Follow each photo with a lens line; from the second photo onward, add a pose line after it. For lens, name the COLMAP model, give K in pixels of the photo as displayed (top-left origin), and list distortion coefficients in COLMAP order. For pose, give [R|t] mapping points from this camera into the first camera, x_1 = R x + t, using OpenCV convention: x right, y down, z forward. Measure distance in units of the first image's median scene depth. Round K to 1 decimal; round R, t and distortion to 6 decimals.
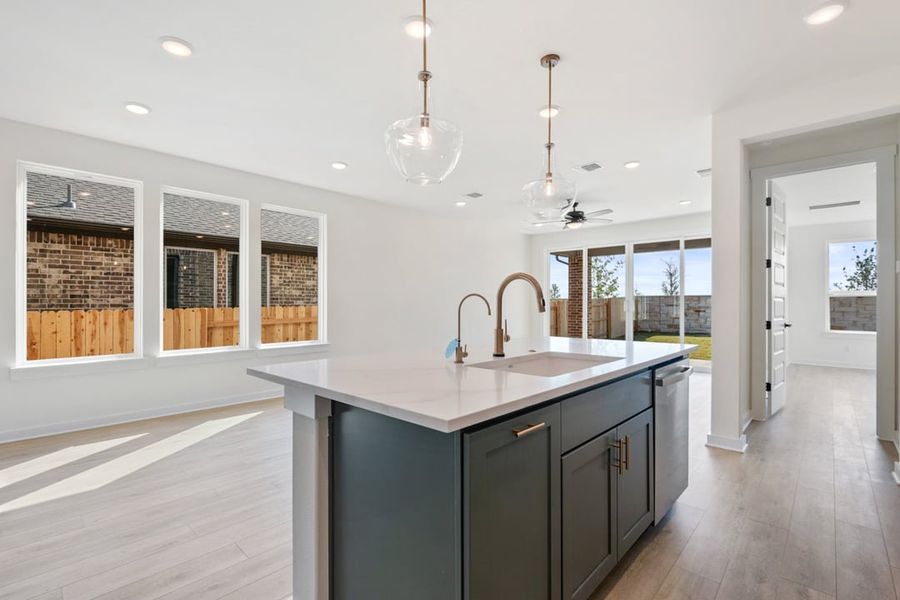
lens RADIAL K [[410.5, 0, 450.9], [0, 410.5, 303.4], [0, 0, 1]] dist [0.004683, -0.004136]
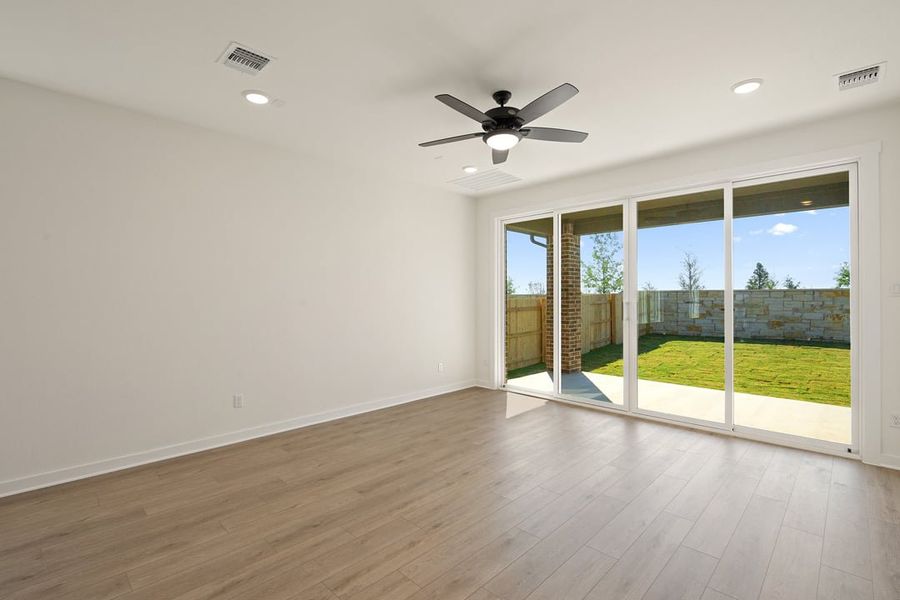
lens RADIAL K [[410.5, 0, 452.0], [0, 410.5, 296.3], [0, 0, 1]] dist [0.004683, -0.004136]
pose [[0.999683, -0.002036, -0.025114, 0.081096], [0.001920, 0.999987, -0.004630, -0.004542], [0.025123, 0.004580, 0.999674, 0.170694]]
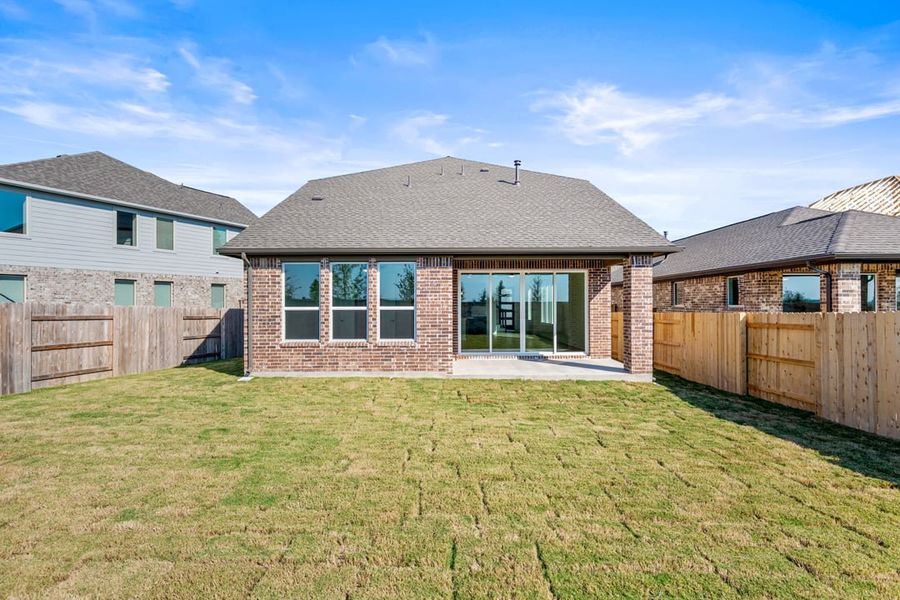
lens RADIAL K [[448.5, 0, 447.6], [0, 448.5, 300.4], [0, 0, 1]] dist [-0.002175, -0.004331]
pose [[-0.739493, -0.005255, -0.673144, 0.687408], [0.002544, 0.999941, -0.010602, -0.011171], [0.673160, -0.009552, -0.739435, 0.806677]]
